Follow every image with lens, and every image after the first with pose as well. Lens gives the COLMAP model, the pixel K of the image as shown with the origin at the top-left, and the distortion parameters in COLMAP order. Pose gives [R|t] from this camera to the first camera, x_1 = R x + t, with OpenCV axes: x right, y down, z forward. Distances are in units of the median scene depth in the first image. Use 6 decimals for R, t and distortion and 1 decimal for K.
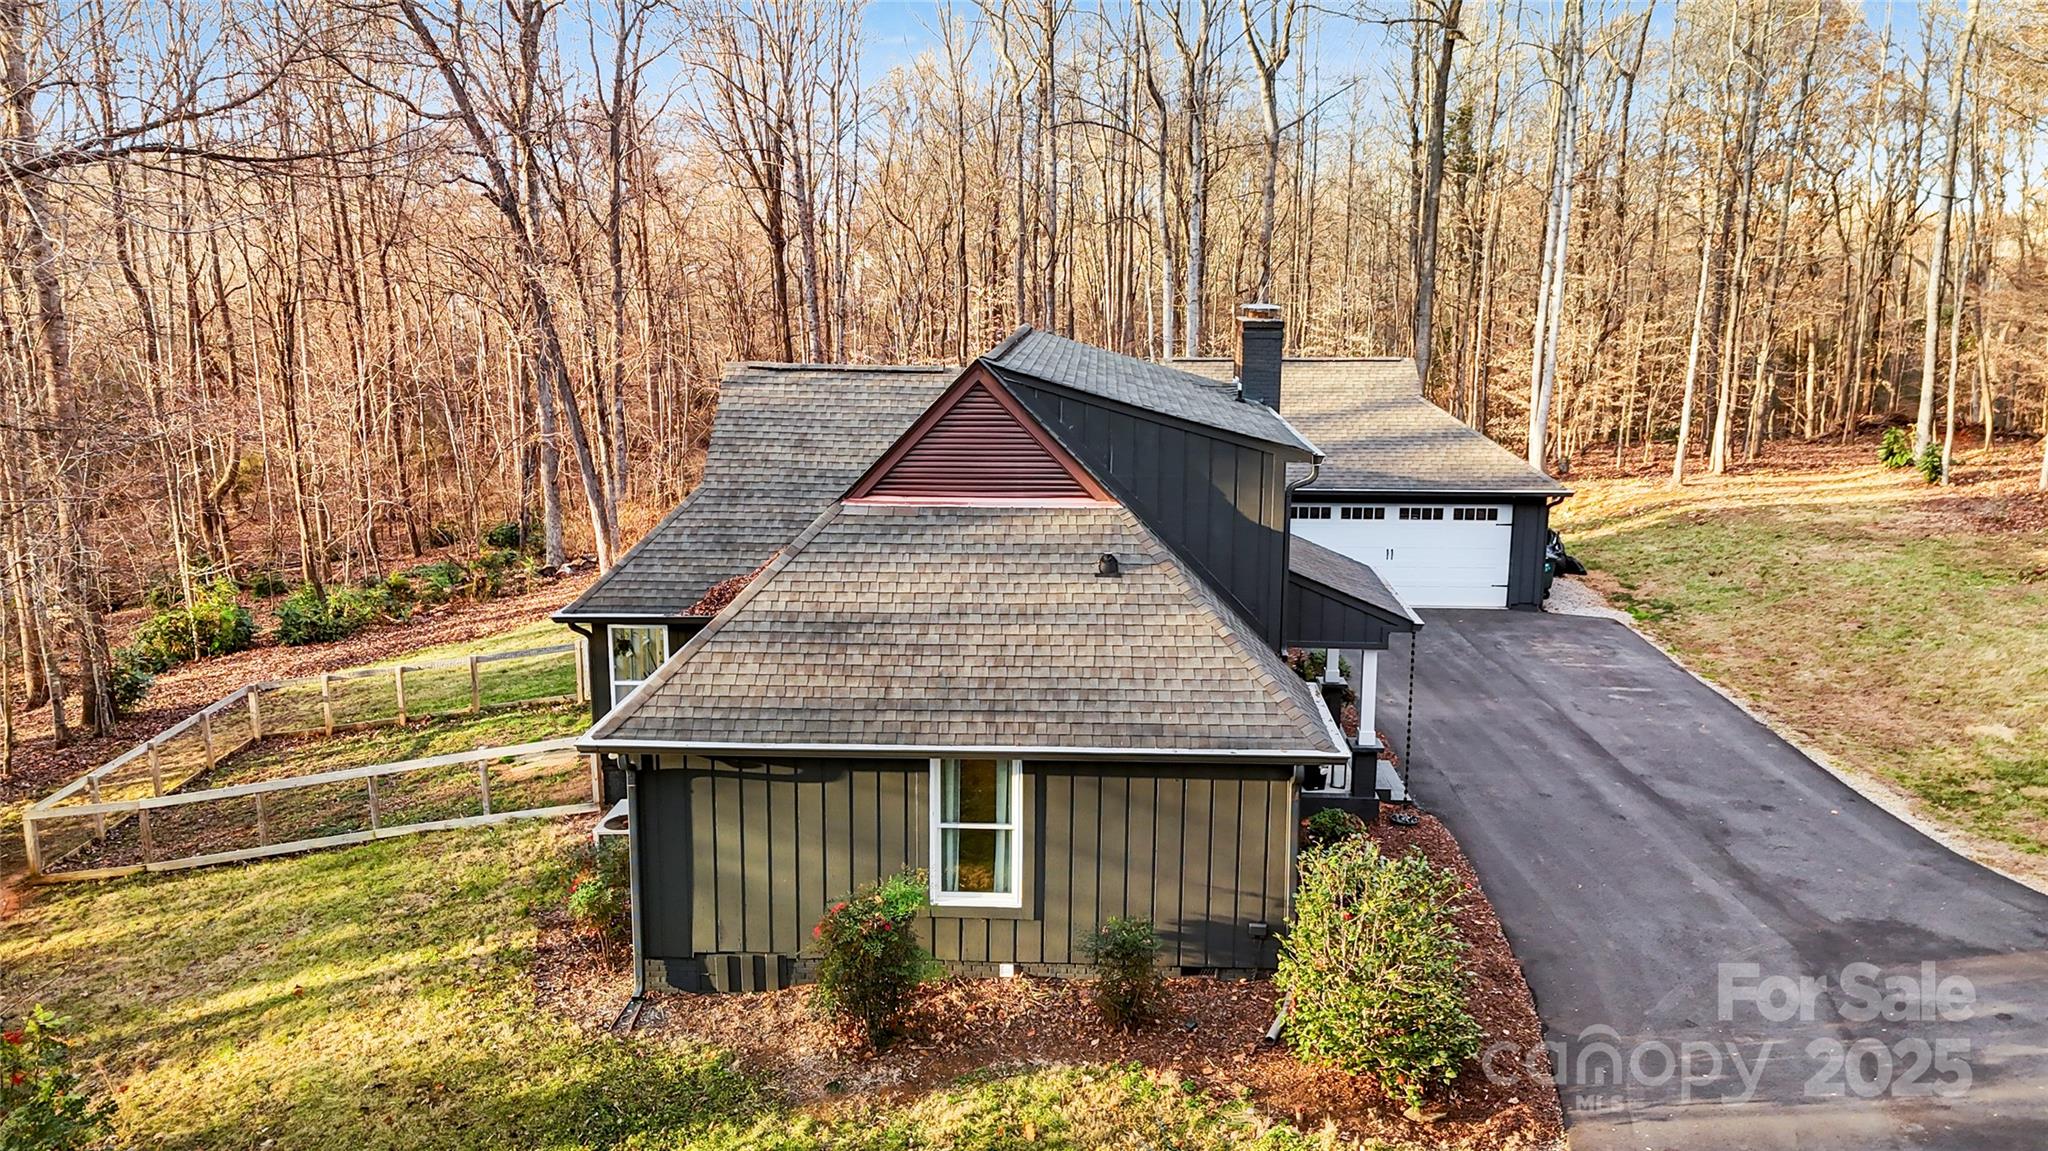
lens RADIAL K [[1528.0, 0, 1029.3], [0, 1528.0, 571.4], [0, 0, 1]] dist [0.066566, -0.056073]
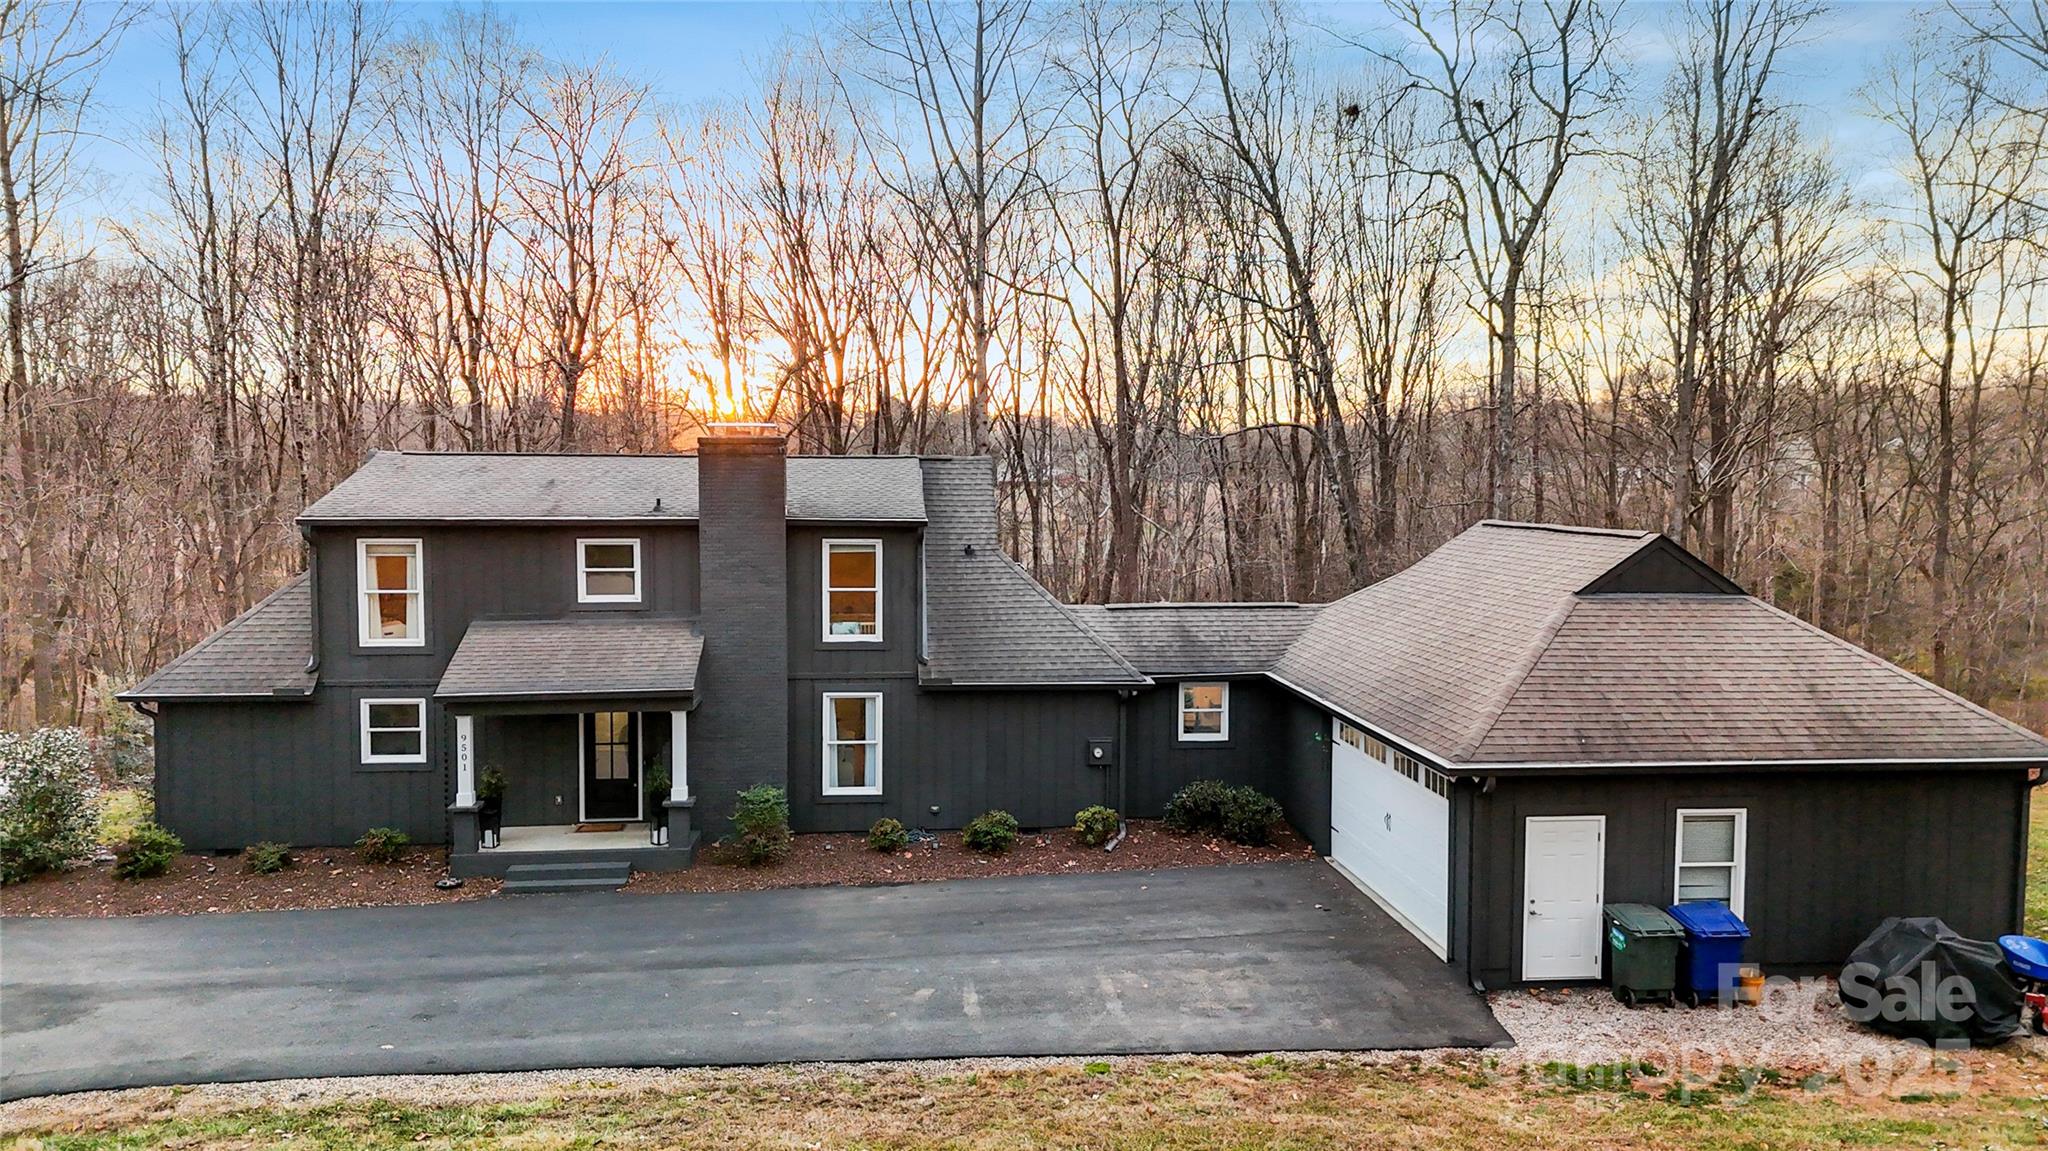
lens RADIAL K [[1528.0, 0, 1029.8], [0, 1528.0, 553.4], [0, 0, 1]] dist [0.066566, -0.056073]
pose [[0.145092, 0.052552, -0.988022, 1.123968], [-0.199339, 0.979664, 0.022834, -0.140992], [0.969130, 0.193638, 0.152617, 0.980245]]
